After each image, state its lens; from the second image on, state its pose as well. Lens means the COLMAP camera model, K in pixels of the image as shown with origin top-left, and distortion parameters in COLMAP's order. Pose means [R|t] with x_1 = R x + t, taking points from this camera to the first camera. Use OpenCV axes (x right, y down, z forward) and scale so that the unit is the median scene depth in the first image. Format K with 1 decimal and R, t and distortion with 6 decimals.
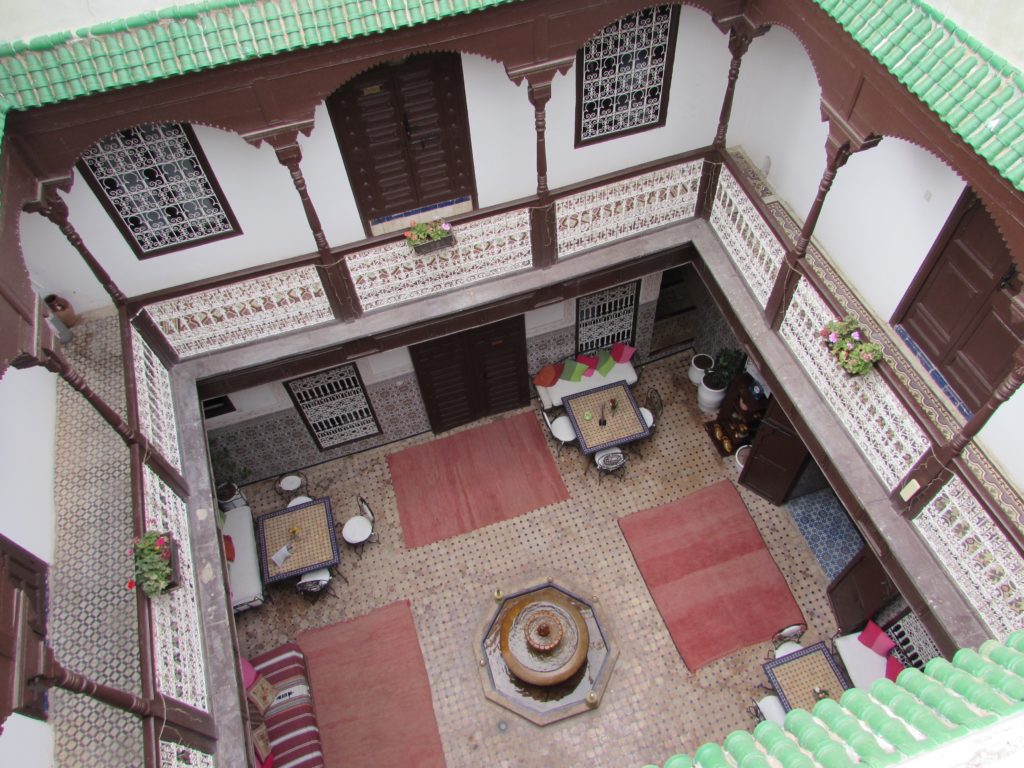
lens RADIAL K [[721.6, 0, 509.3], [0, 721.6, 382.5], [0, 0, 1]] dist [-0.044842, 0.023221]
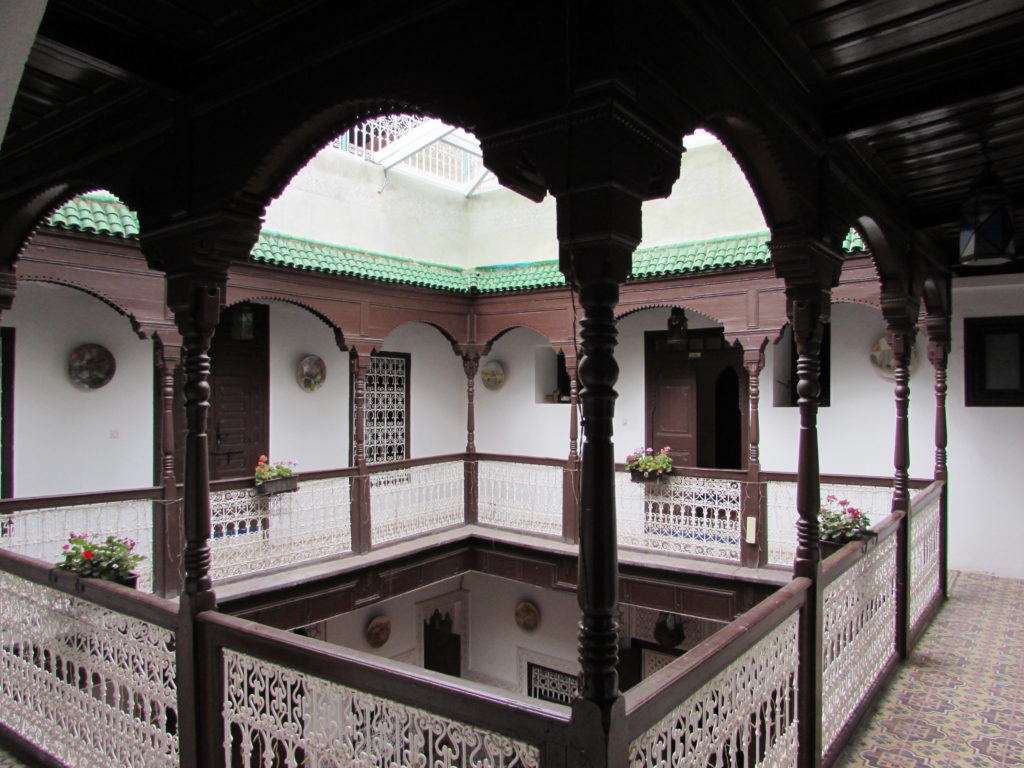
lens RADIAL K [[721.6, 0, 508.2], [0, 721.6, 384.6], [0, 0, 1]] dist [-0.044842, 0.023221]
pose [[0.820367, 0.069818, 0.567559, -0.386143], [0.437673, 0.562101, -0.701773, 0.525710], [-0.368022, 0.824117, 0.430572, 0.304331]]
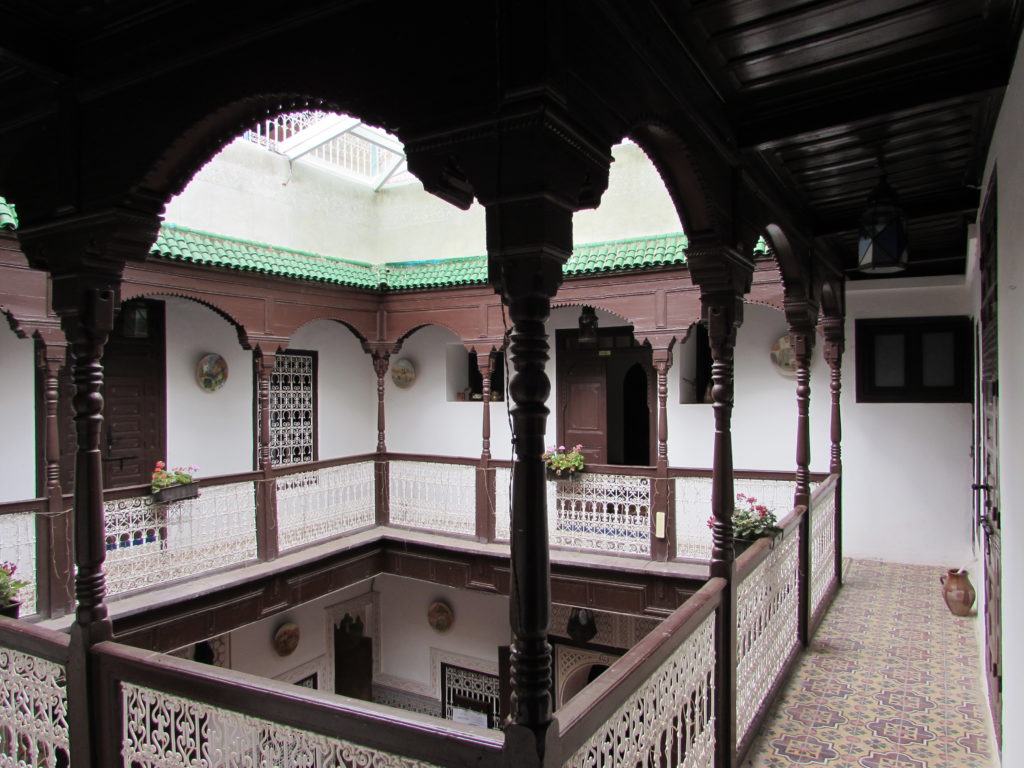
lens RADIAL K [[721.6, 0, 509.4], [0, 721.6, 384.6], [0, 0, 1]] dist [-0.044842, 0.023221]
pose [[0.740486, 0.060231, 0.669368, -0.386479], [0.527484, 0.565091, -0.634376, 0.511865], [-0.416463, 0.822827, 0.386671, 0.304858]]
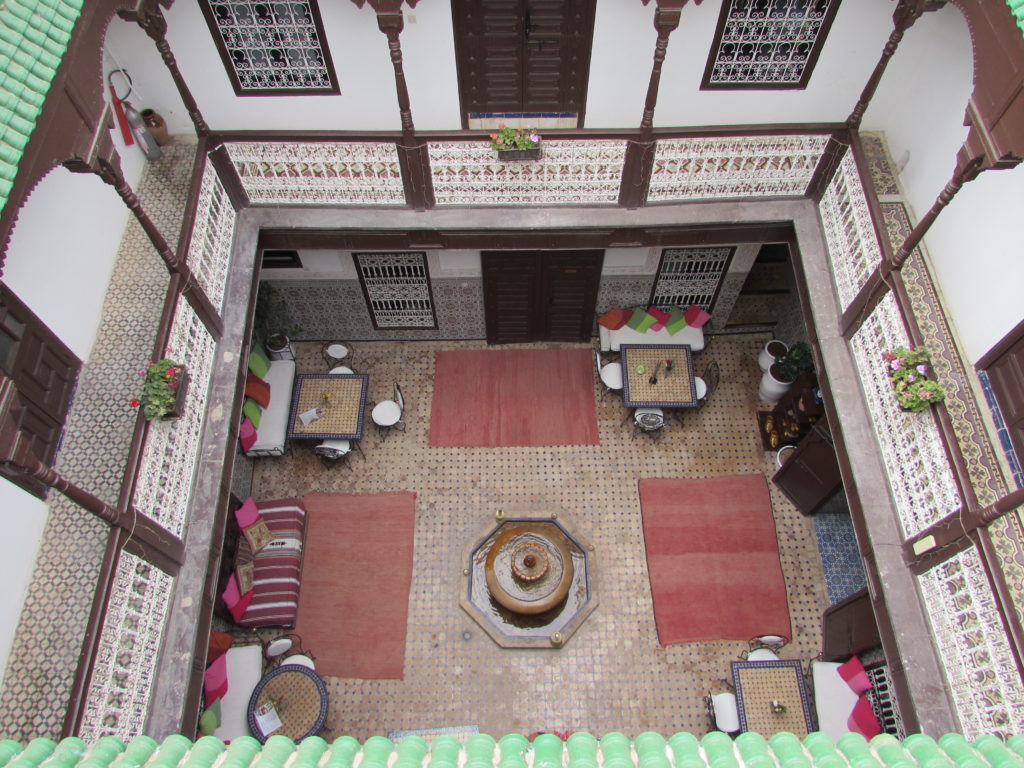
lens RADIAL K [[721.6, 0, 509.2], [0, 721.6, 382.2], [0, 0, 1]] dist [-0.044842, 0.023221]
pose [[0.954226, 0.282257, -0.098915, 0.058373], [-0.269466, 0.954843, 0.125153, -0.016309], [0.129773, -0.092770, 0.987194, 0.025360]]
